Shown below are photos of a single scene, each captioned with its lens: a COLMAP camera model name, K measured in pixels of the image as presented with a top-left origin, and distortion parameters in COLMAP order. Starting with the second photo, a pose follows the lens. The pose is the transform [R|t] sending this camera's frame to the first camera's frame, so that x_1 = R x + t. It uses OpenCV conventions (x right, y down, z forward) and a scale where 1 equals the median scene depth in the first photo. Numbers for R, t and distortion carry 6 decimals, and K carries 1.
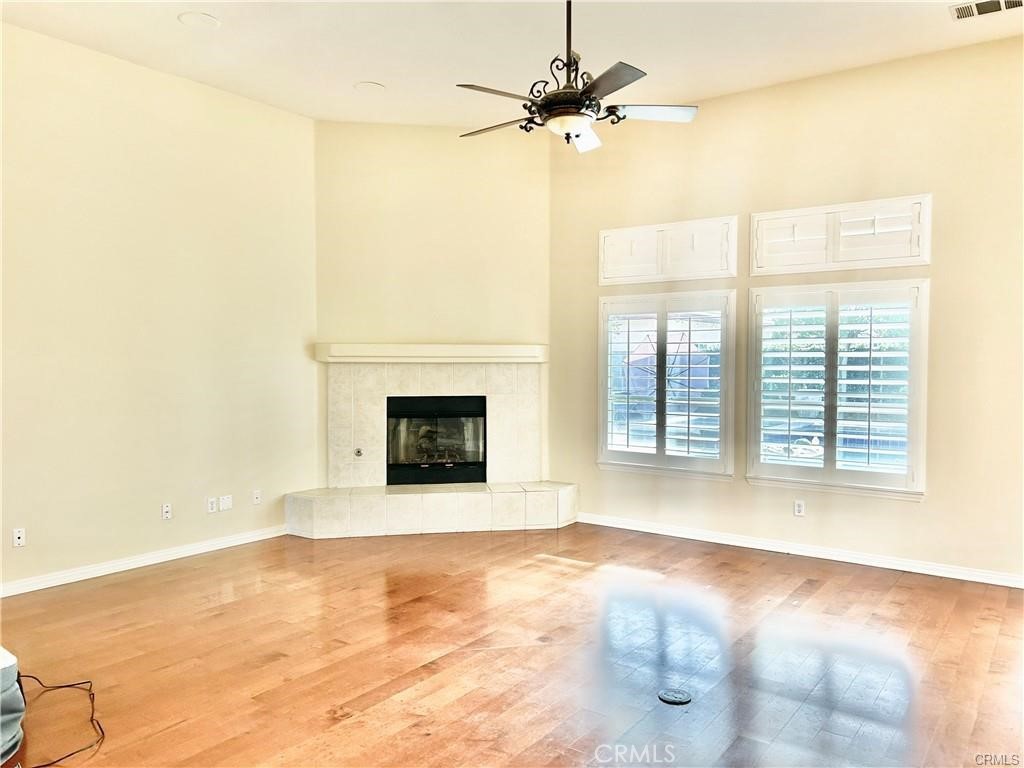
lens RADIAL K [[753.6, 0, 512.0], [0, 753.6, 384.0], [0, 0, 1]] dist [-0.001354, -0.002332]
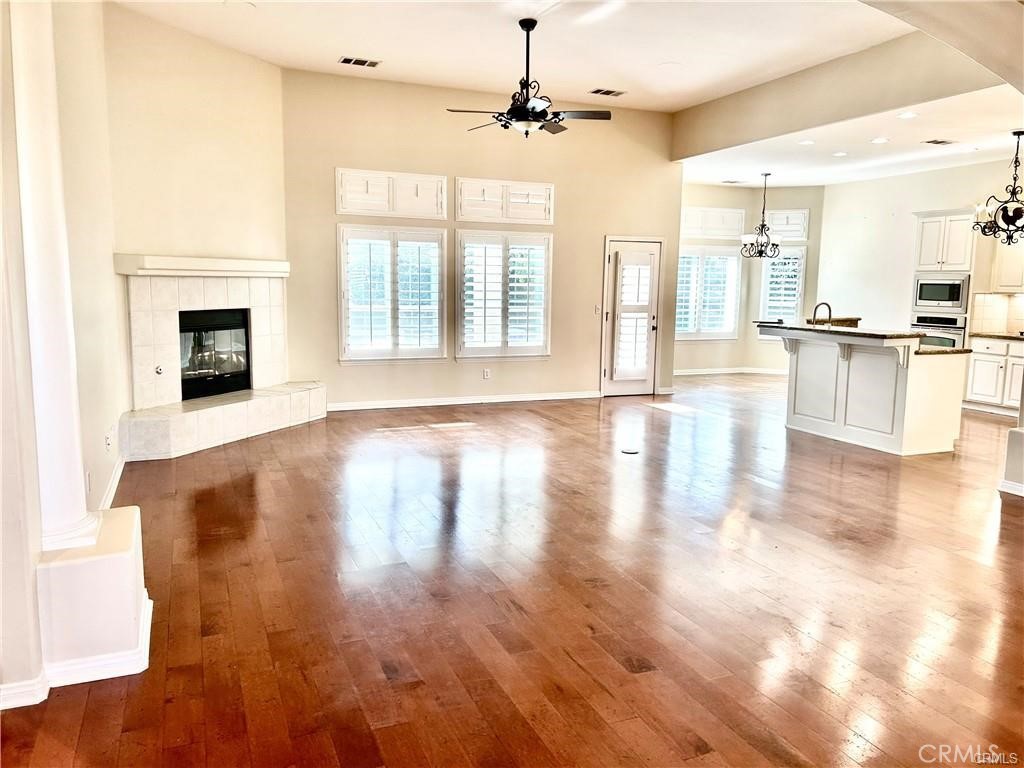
lens RADIAL K [[772.3, 0, 512.0], [0, 772.3, 384.0], [0, 0, 1]] dist [0.001142, -0.000166]
pose [[0.514018, -0.105314, 0.851290, -0.827460], [0.008429, 0.993007, 0.117756, -0.003723], [-0.857738, -0.053353, 0.511311, 0.112008]]
